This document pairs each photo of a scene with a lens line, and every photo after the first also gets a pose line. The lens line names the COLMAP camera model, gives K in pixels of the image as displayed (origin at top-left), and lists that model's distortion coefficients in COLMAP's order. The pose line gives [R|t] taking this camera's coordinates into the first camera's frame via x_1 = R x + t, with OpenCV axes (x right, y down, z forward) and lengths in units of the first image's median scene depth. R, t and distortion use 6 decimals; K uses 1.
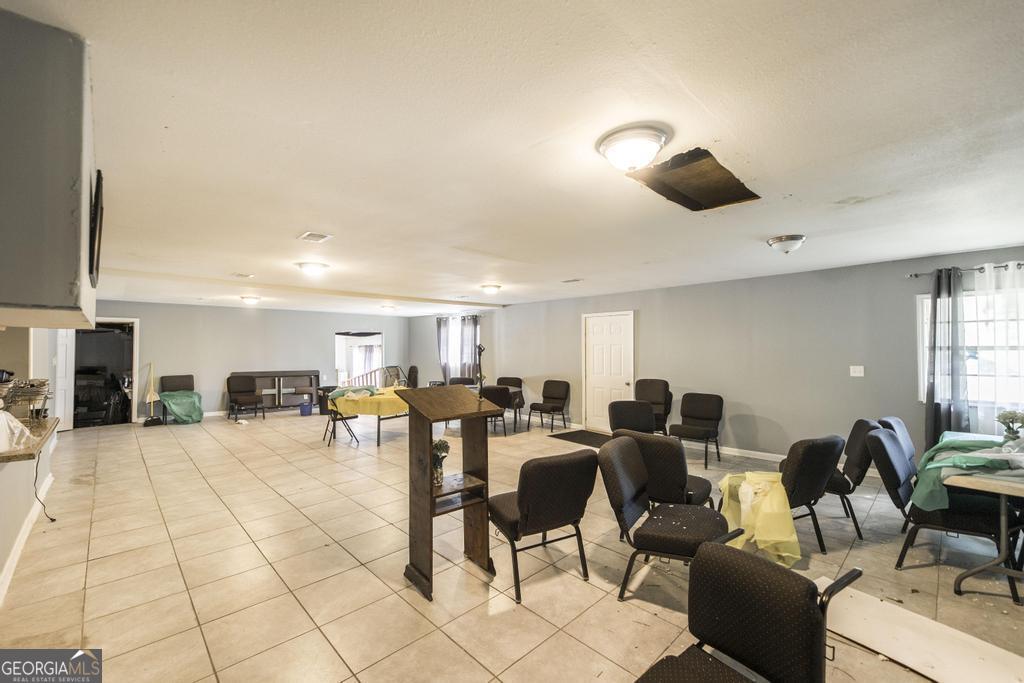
lens RADIAL K [[418.0, 0, 508.5], [0, 418.0, 340.9], [0, 0, 1]] dist [-0.001969, -0.000510]
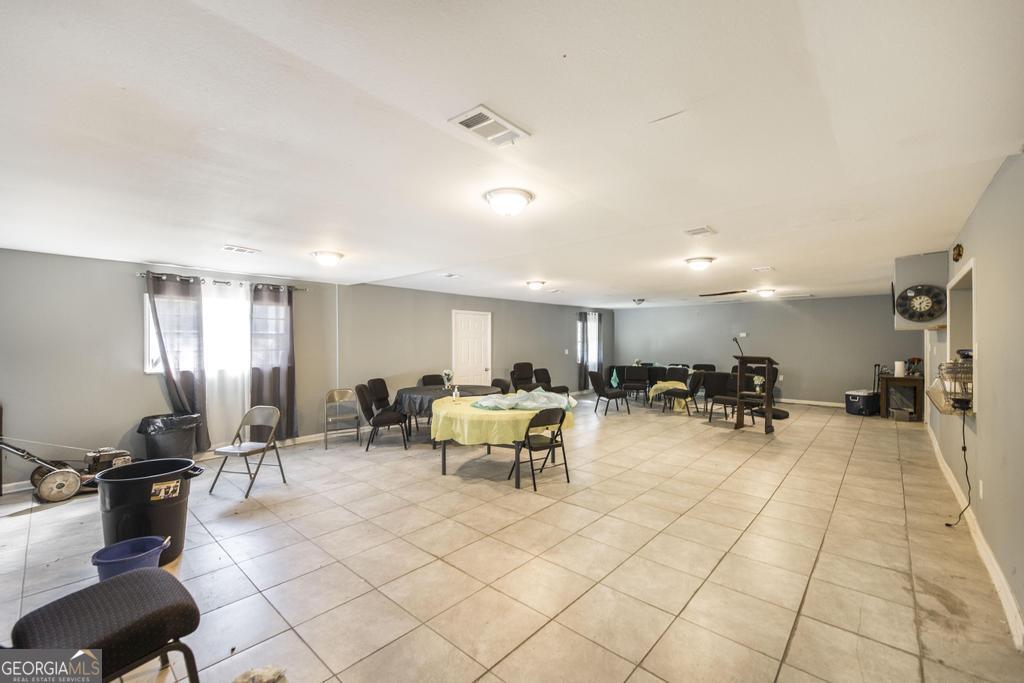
lens RADIAL K [[418.0, 0, 506.8], [0, 418.0, 343.9], [0, 0, 1]] dist [-0.001969, -0.000510]
pose [[-0.061450, 0.001146, 0.998110, -1.506013], [-0.009695, 0.999951, -0.001745, 0.040170], [-0.998063, -0.009783, -0.061436, 1.565798]]
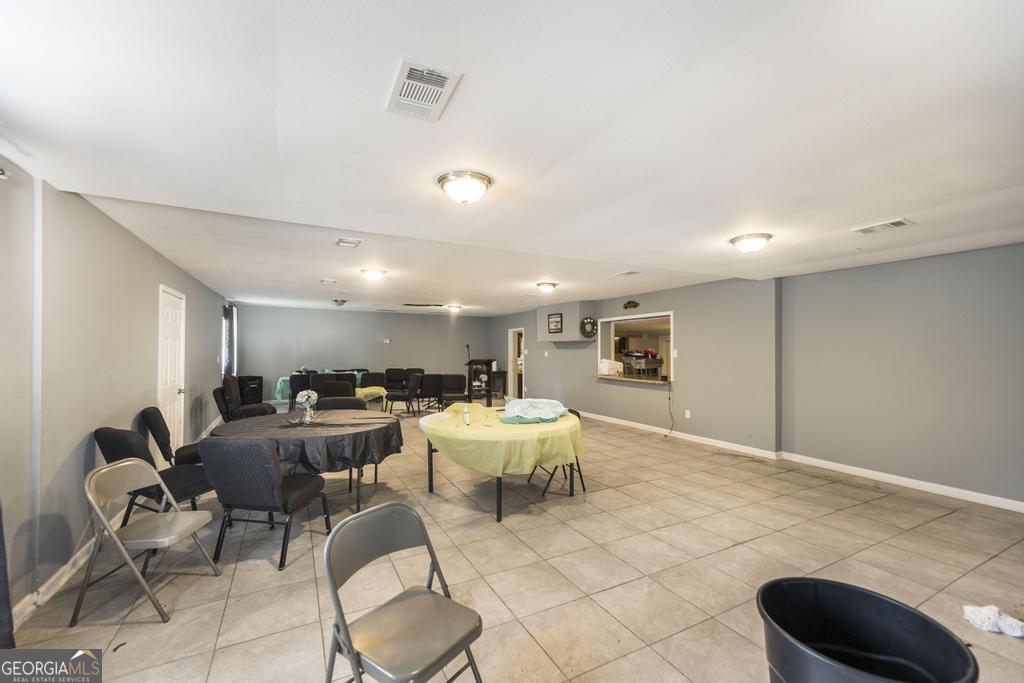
lens RADIAL K [[418.0, 0, 506.9], [0, 418.0, 347.0], [0, 0, 1]] dist [-0.001969, -0.000510]
pose [[-0.955248, 0.002593, 0.295794, -0.740667], [-0.003308, 0.999805, -0.019447, 0.052969], [-0.295787, -0.019555, -0.955054, 2.369427]]
